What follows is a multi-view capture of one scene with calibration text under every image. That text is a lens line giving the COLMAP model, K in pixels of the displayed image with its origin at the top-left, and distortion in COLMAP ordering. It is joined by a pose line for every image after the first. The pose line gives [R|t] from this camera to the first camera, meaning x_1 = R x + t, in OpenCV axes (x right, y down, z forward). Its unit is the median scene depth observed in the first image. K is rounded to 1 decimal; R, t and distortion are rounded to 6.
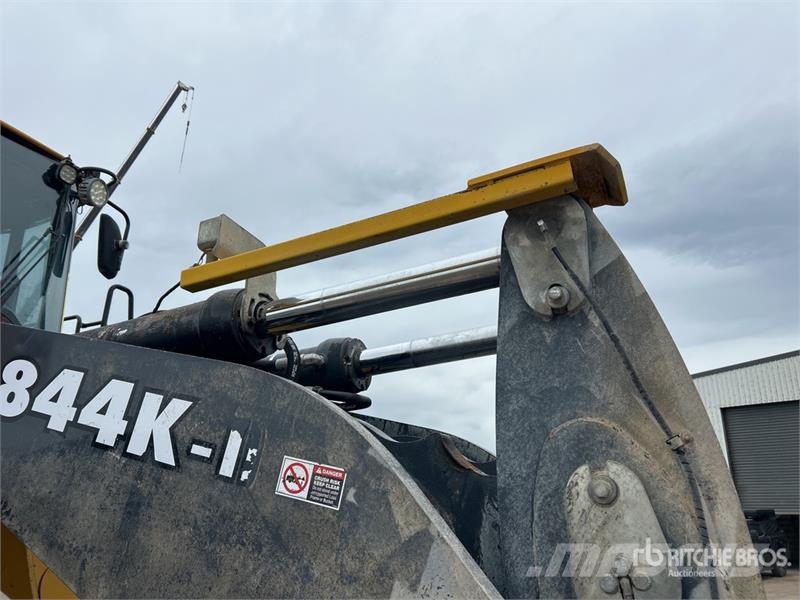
lens RADIAL K [[598.8, 0, 401.2], [0, 598.8, 305.7], [0, 0, 1]] dist [0.056678, -0.058205]
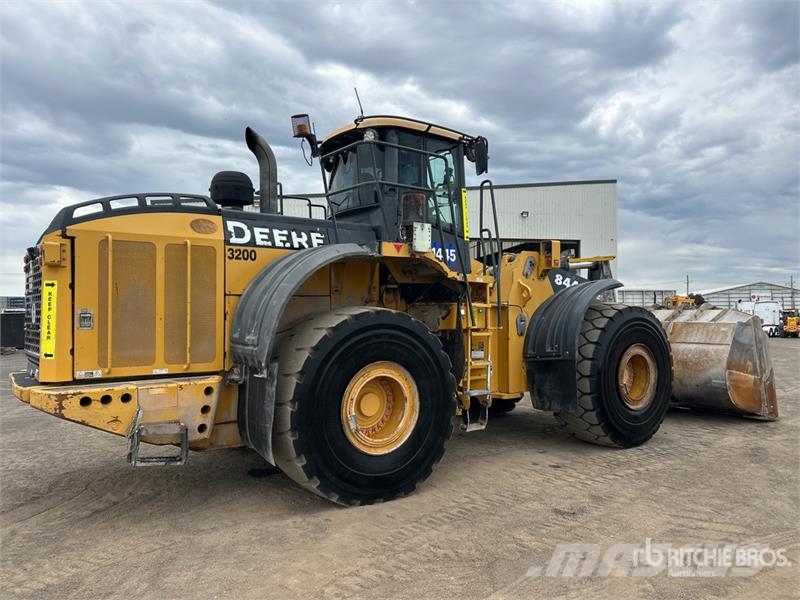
lens RADIAL K [[603.9, 0, 395.7], [0, 603.9, 303.9], [0, 0, 1]] dist [0.063912, -0.072273]
pose [[0.501064, -0.008276, 0.865371, -6.945035], [-0.269653, 0.948680, 0.165206, -0.185873], [-0.822328, -0.316128, 0.473118, -0.501737]]
